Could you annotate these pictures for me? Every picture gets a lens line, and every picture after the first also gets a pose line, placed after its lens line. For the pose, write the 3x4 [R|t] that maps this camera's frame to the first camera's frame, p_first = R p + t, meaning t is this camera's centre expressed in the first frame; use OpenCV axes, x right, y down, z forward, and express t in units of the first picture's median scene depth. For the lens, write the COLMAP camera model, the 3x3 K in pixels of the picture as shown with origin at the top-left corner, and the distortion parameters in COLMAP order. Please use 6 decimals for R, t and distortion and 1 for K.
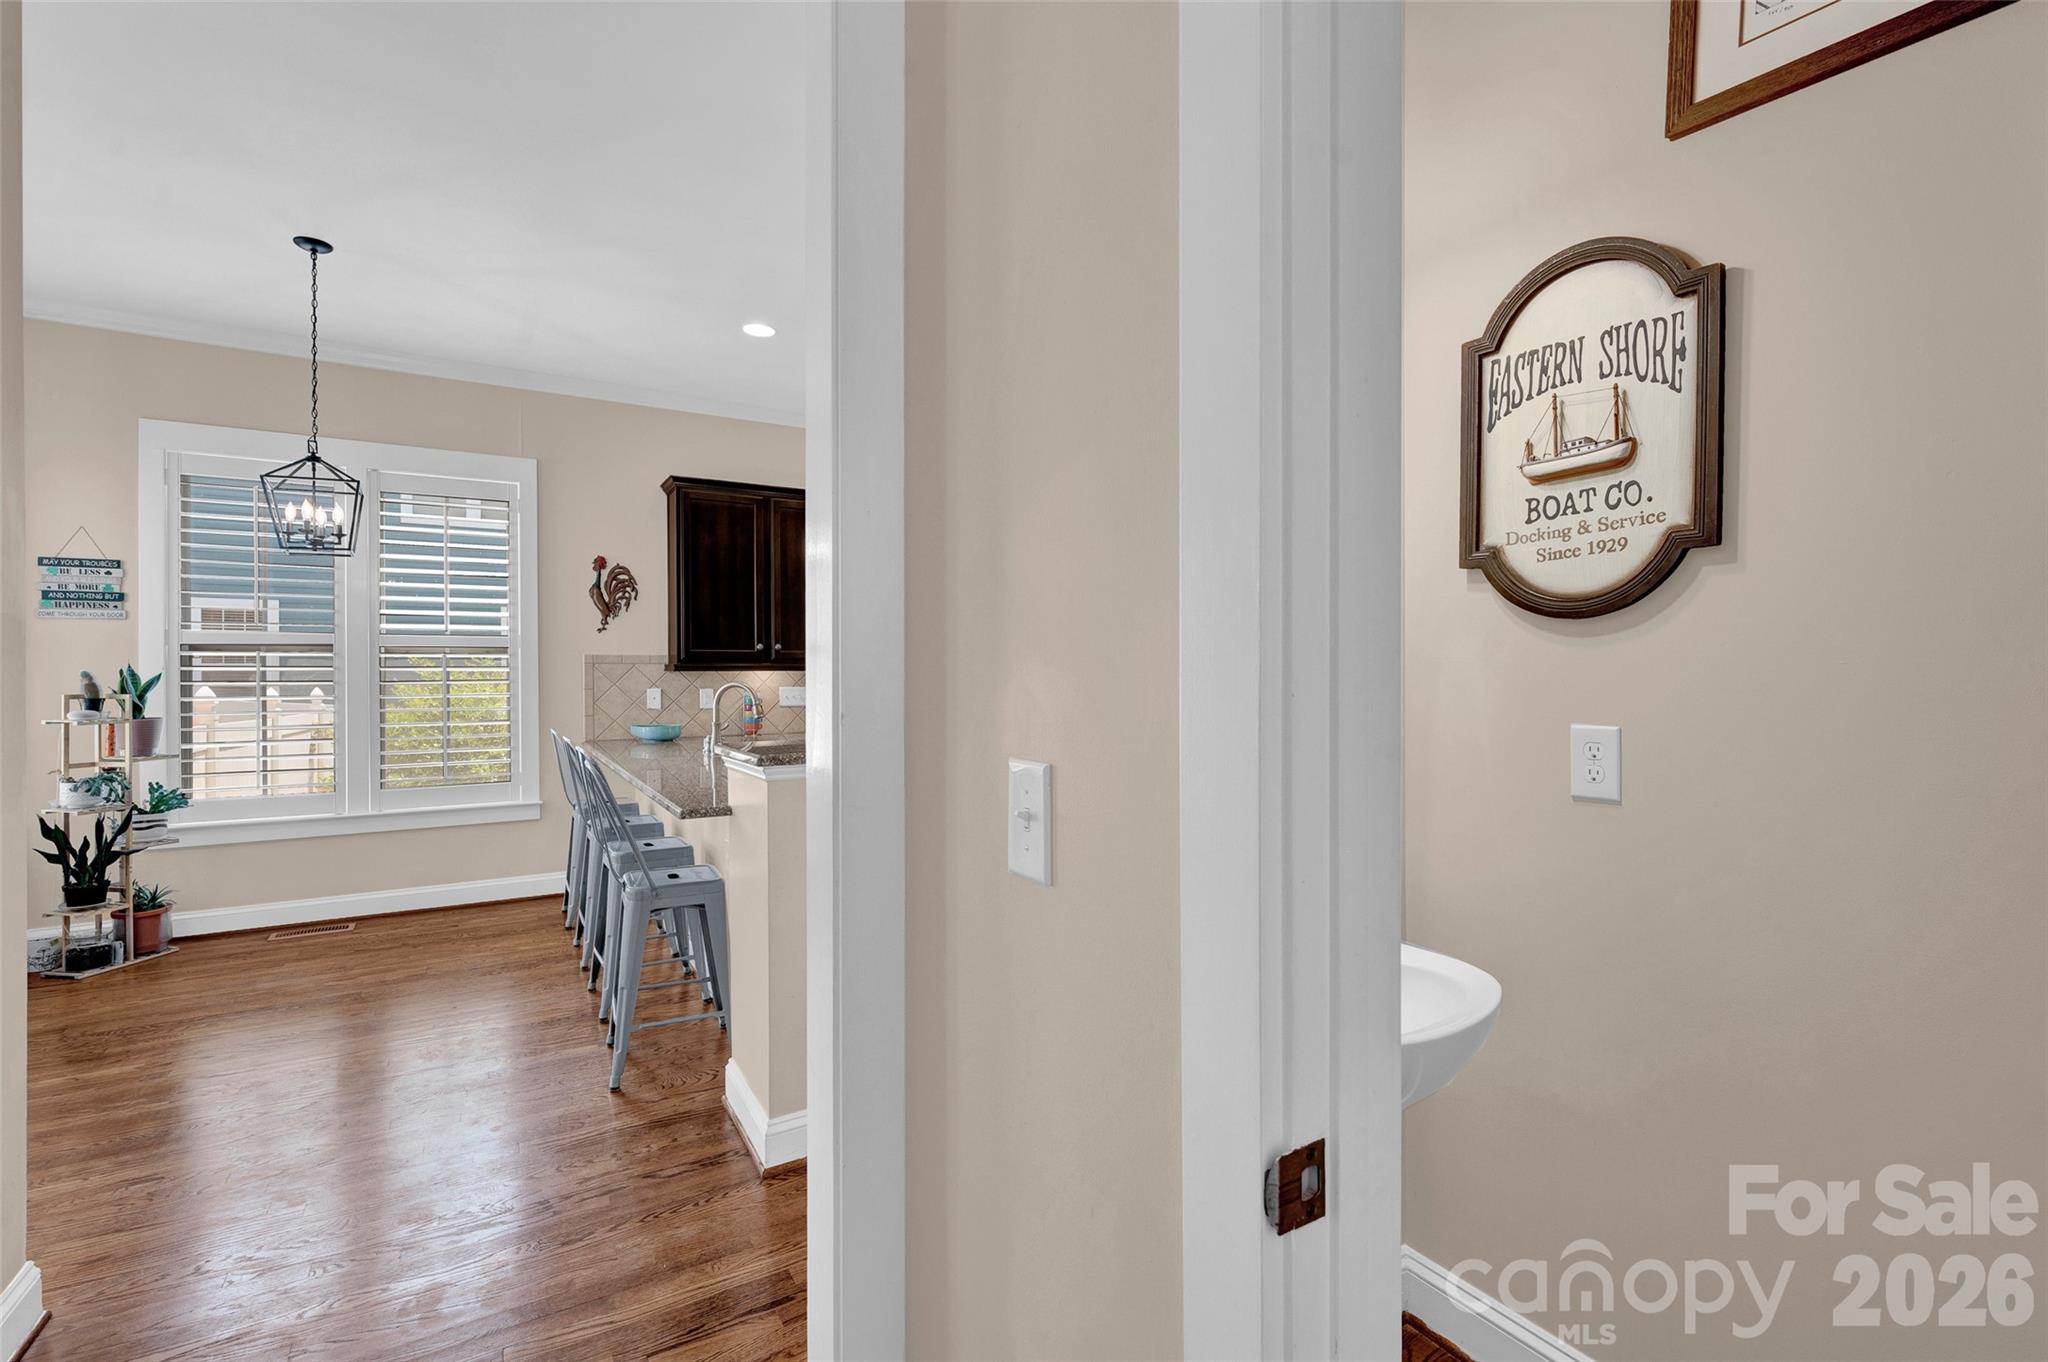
lens RADIAL K [[876.5, 0, 1008.7], [0, 876.5, 677.5], [0, 0, 1]] dist [0.000177, -0.000527]
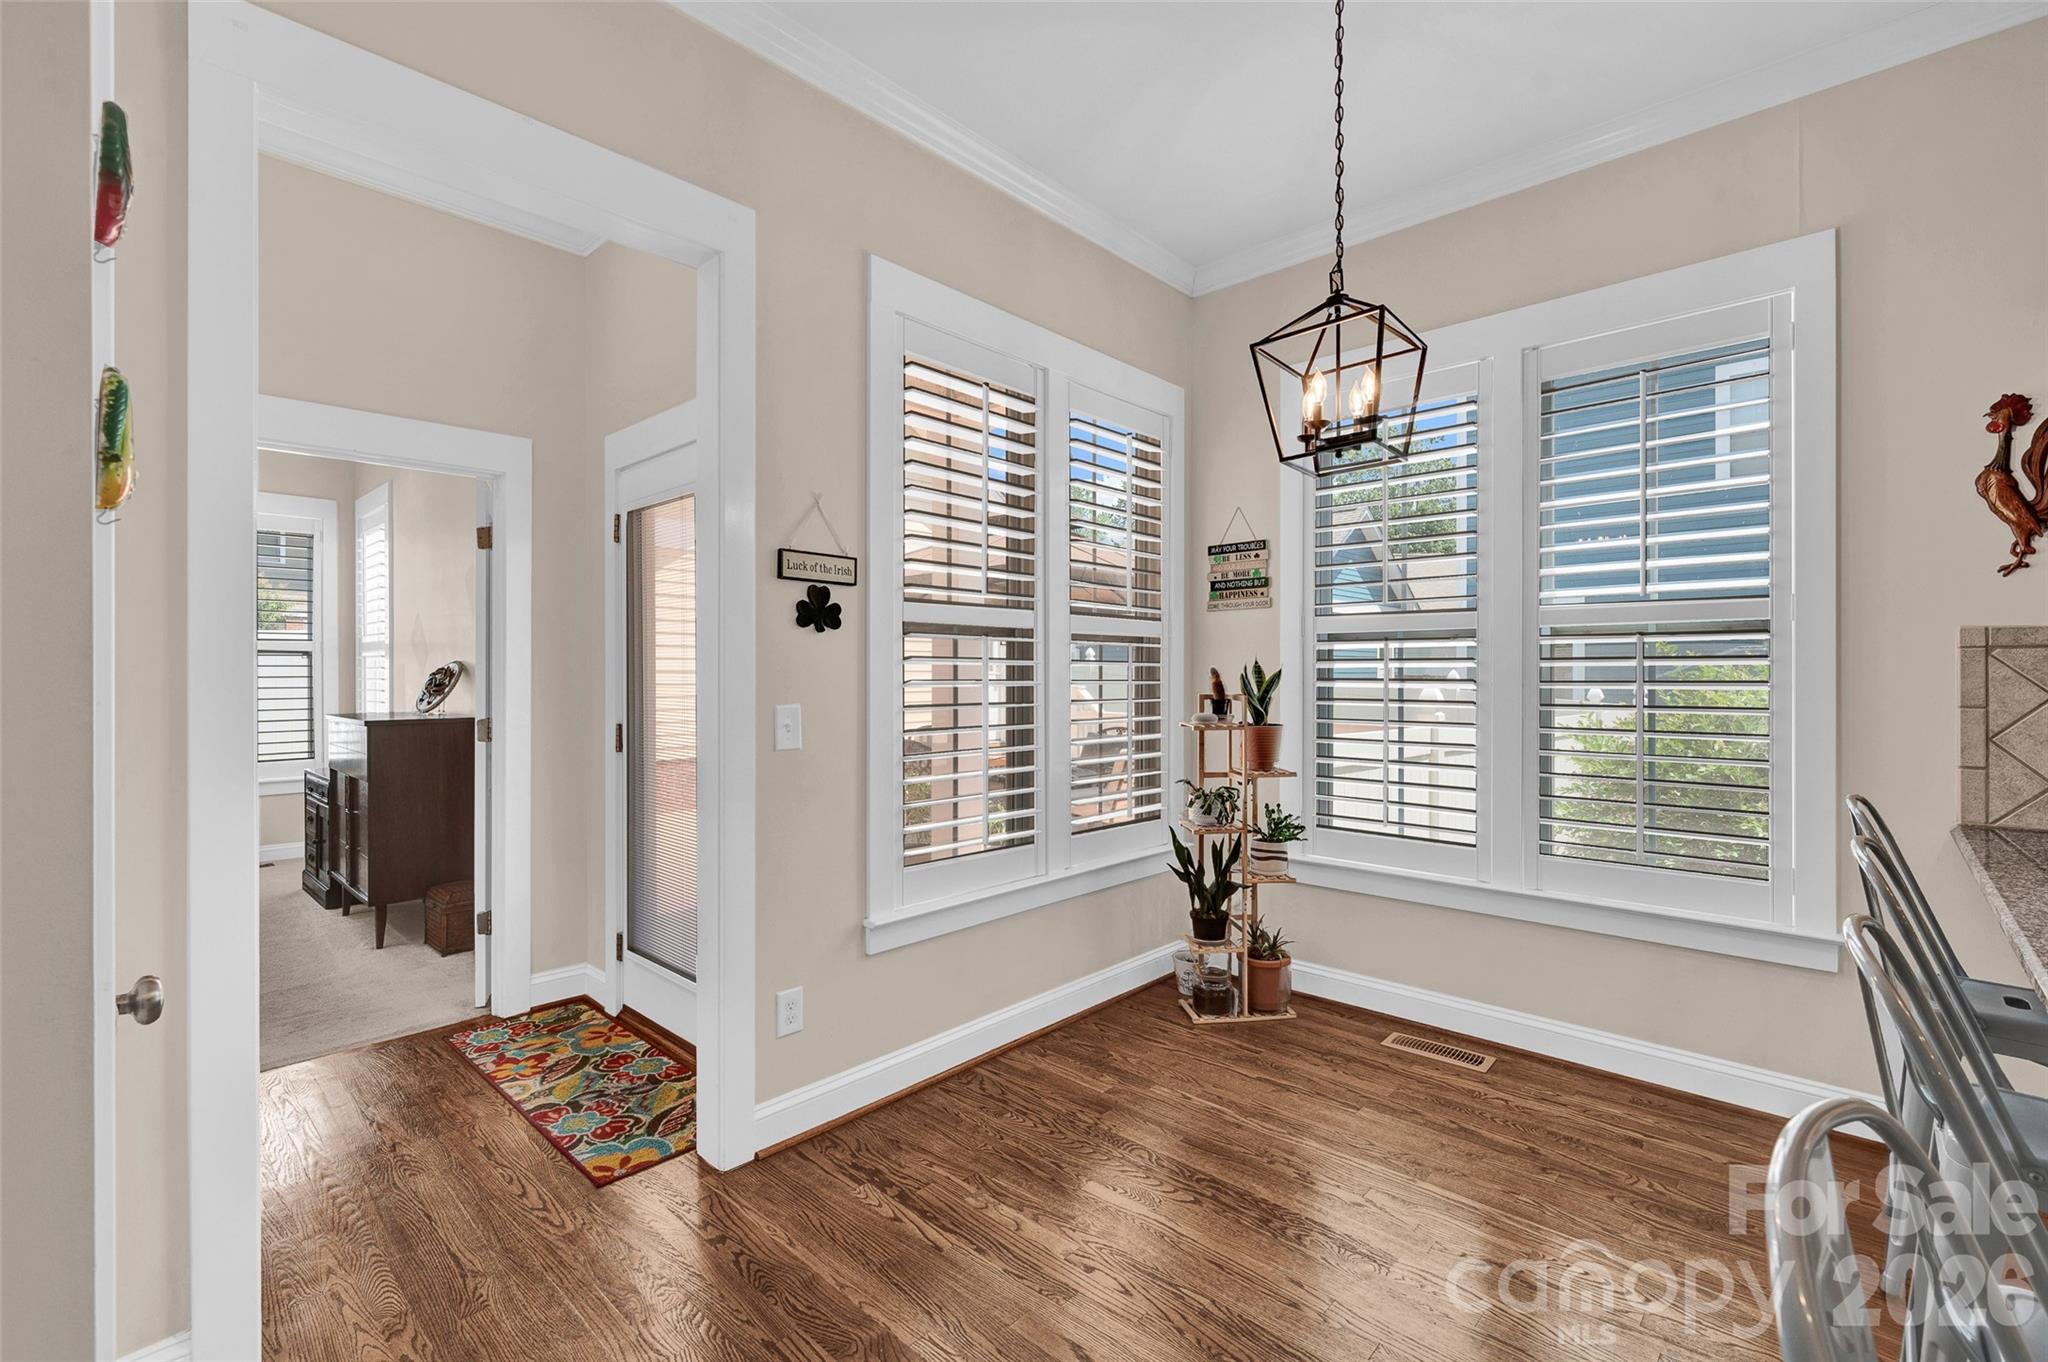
lens RADIAL K [[876.5, 0, 1081.4], [0, 876.5, 675.5], [0, 0, 1]] dist [0.000177, -0.000527]
pose [[0.264454, 0.003049, -0.964394, -0.224536], [-0.005251, 0.999985, 0.001722, -0.000566], [0.964384, 0.004608, 0.264466, 0.584021]]
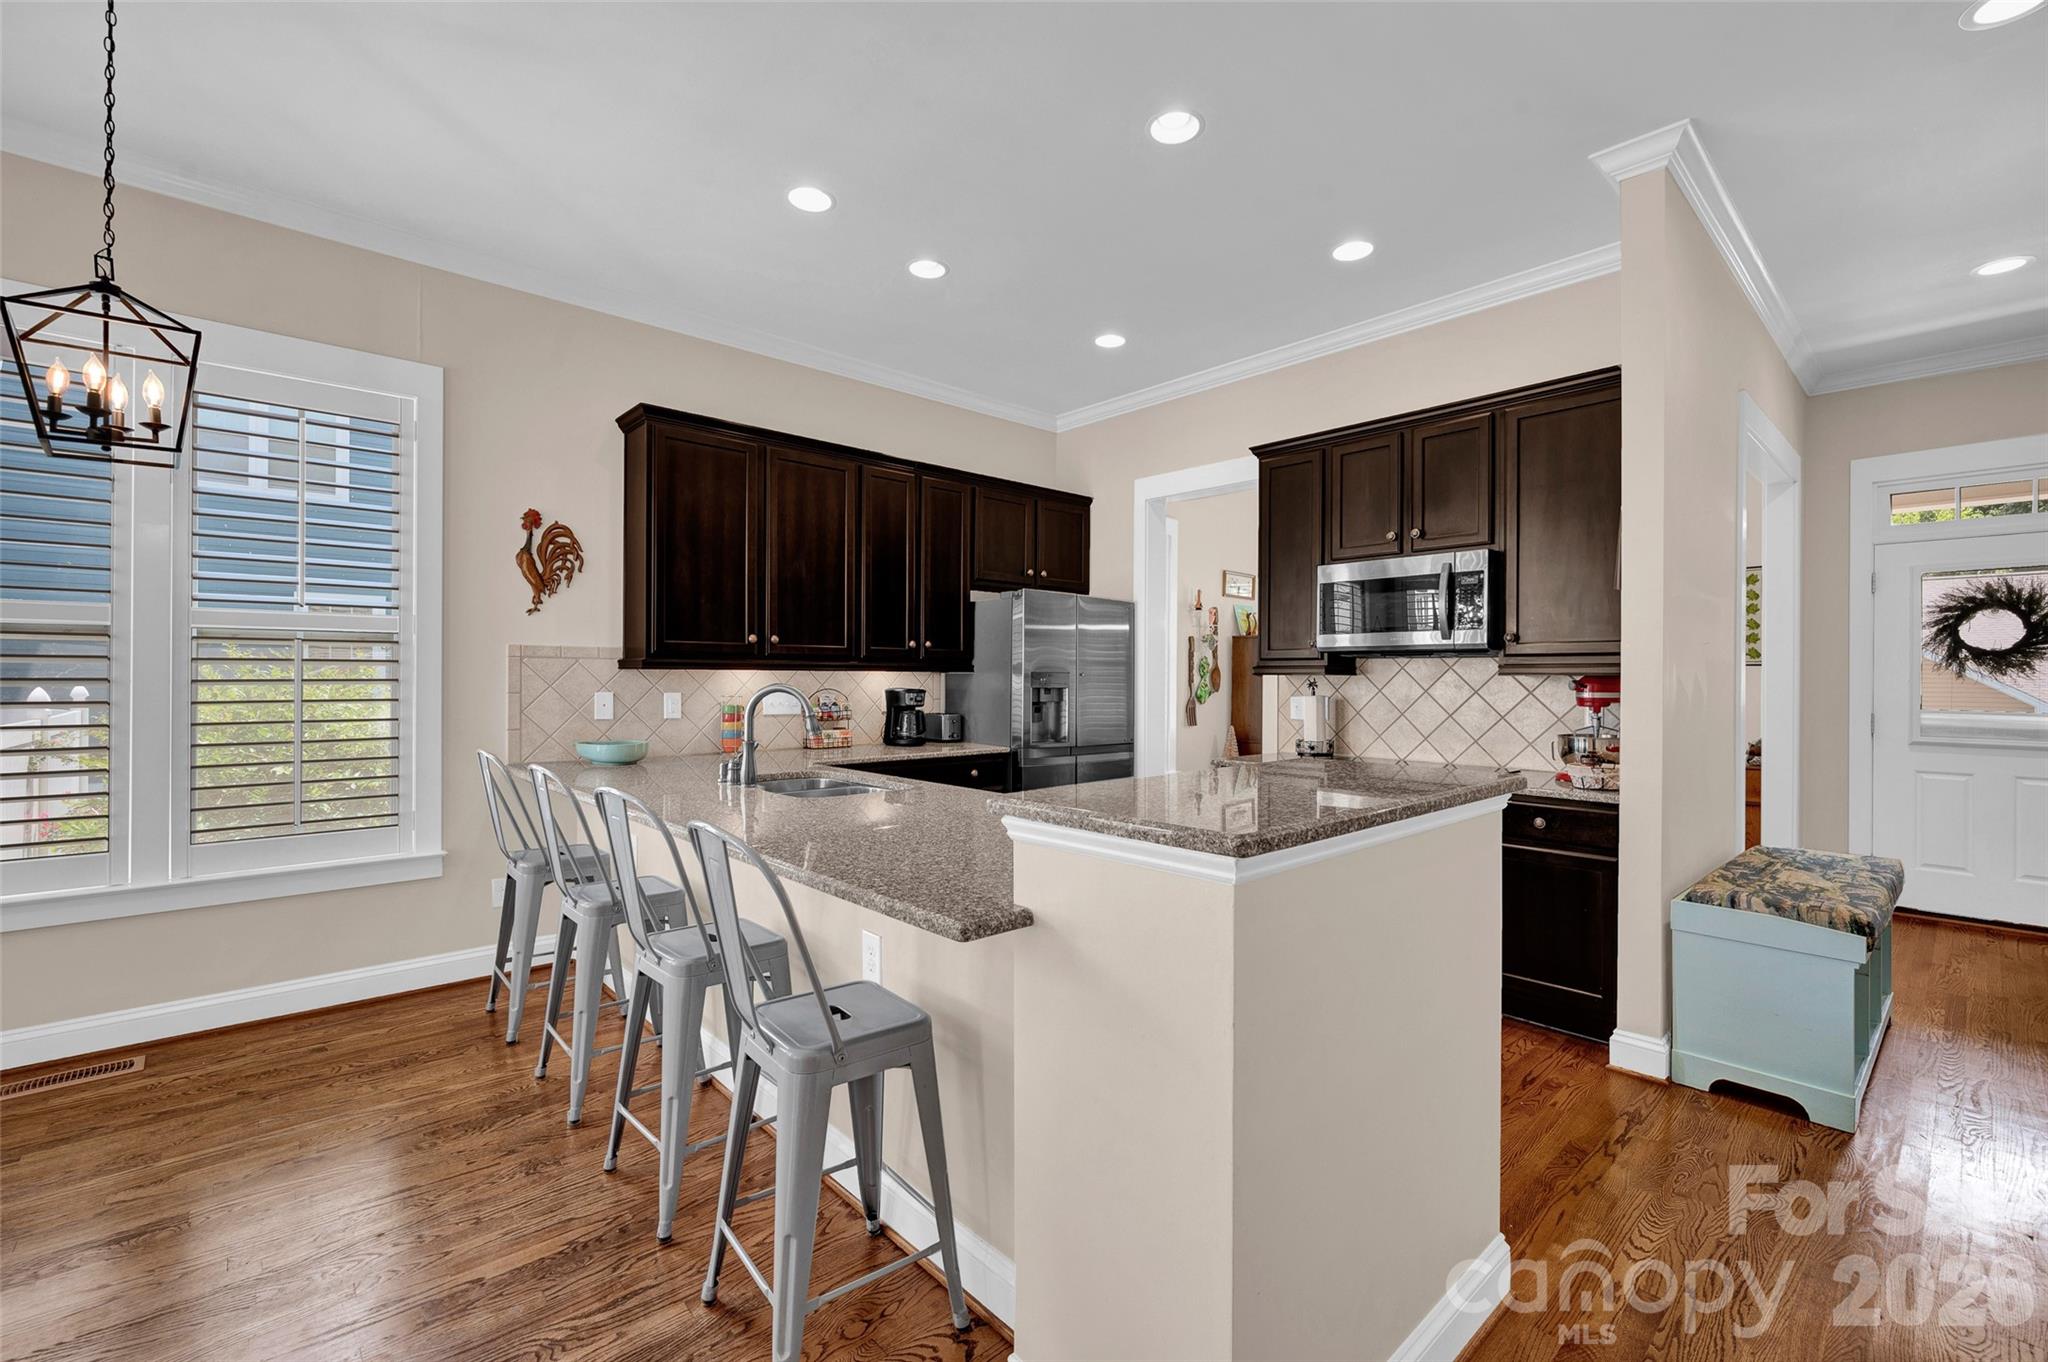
lens RADIAL K [[876.5, 0, 1032.5], [0, 876.5, 677.5], [0, 0, 1]] dist [0.000177, -0.000527]
pose [[0.981854, 0.009269, 0.189413, -0.252015], [-0.008621, 0.999954, -0.004242, 0.000340], [-0.189444, 0.002532, 0.981888, 0.268730]]
